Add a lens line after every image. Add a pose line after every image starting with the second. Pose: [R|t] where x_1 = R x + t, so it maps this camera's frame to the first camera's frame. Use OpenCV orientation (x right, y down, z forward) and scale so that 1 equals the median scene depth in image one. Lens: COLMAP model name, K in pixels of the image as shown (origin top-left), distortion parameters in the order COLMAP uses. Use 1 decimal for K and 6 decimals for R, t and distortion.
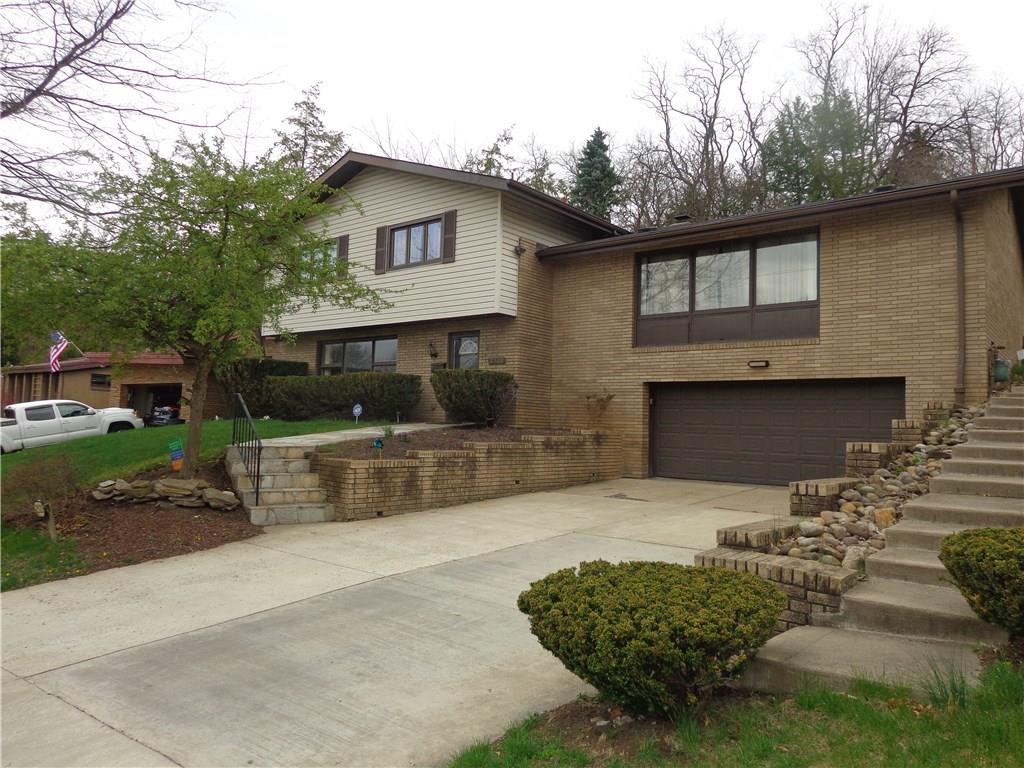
lens RADIAL K [[723.4, 0, 513.7], [0, 723.4, 386.7], [0, 0, 1]] dist [-0.000704, 0.004915]
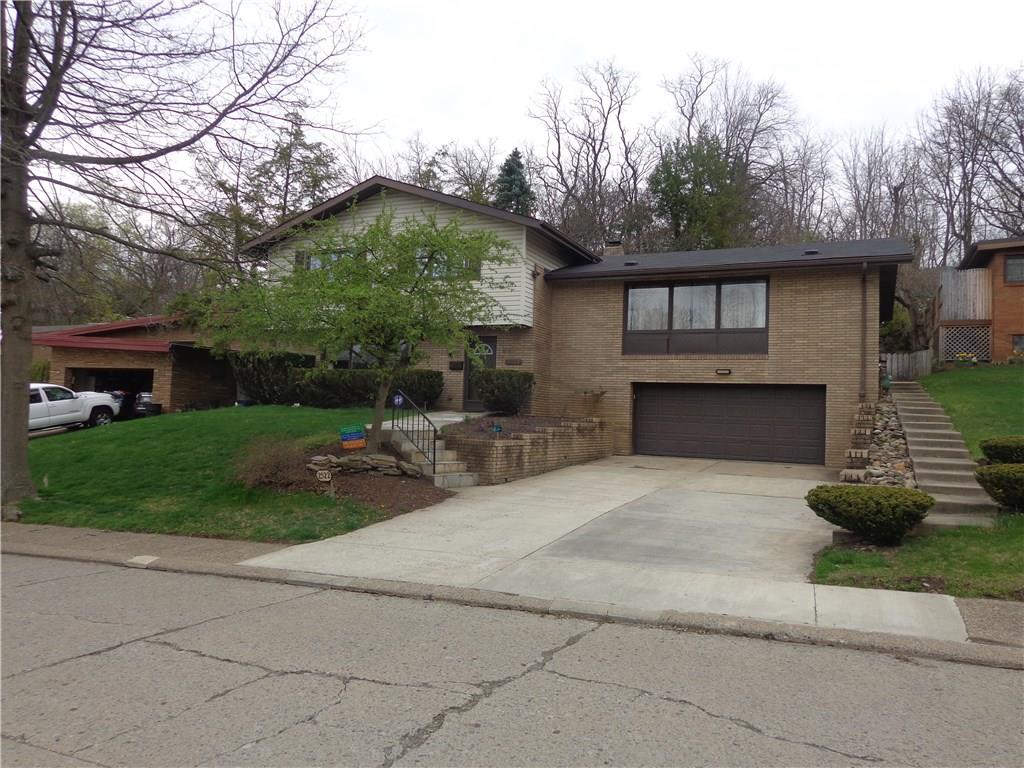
lens RADIAL K [[723.4, 0, 514.7], [0, 723.4, 384.7], [0, 0, 1]] dist [-0.000704, 0.004915]
pose [[0.970179, 0.018957, 0.241649, -0.335655], [-0.023224, 0.999620, 0.014824, -0.015871], [-0.241276, -0.019994, 0.970251, -0.213910]]
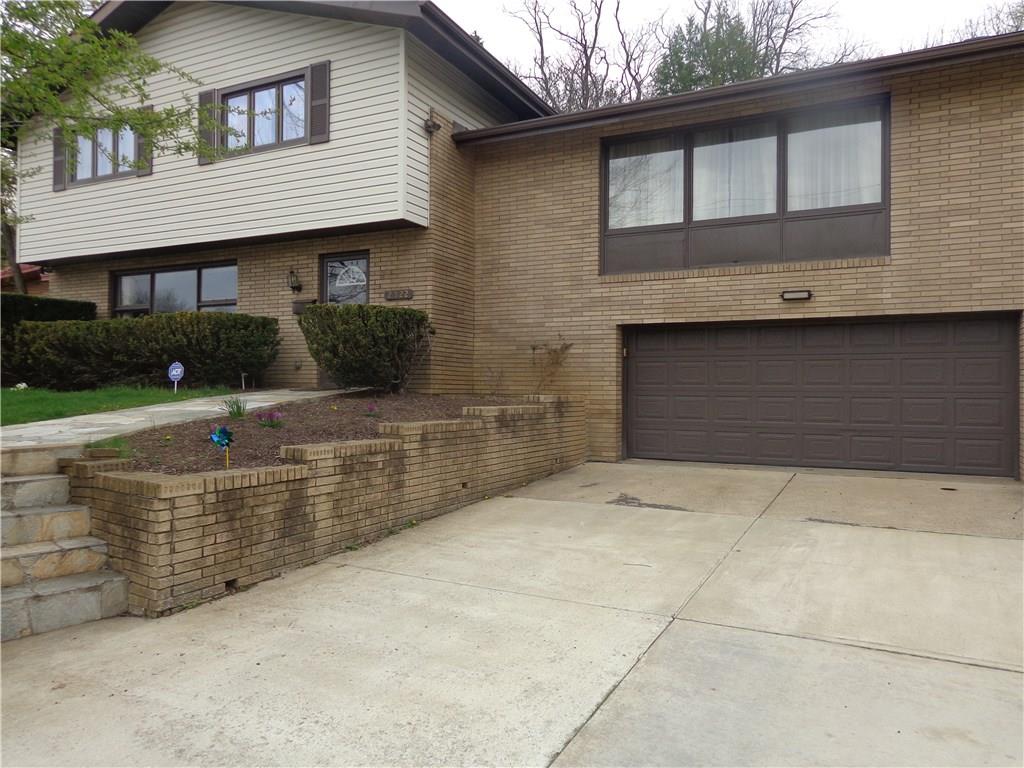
lens RADIAL K [[723.4, 0, 517.3], [0, 723.4, 386.7], [0, 0, 1]] dist [-0.000704, 0.004915]
pose [[0.974641, -0.020700, 0.222816, -0.070169], [0.008255, 0.998361, 0.056638, 0.012898], [-0.223623, -0.053362, 0.973214, 0.334618]]
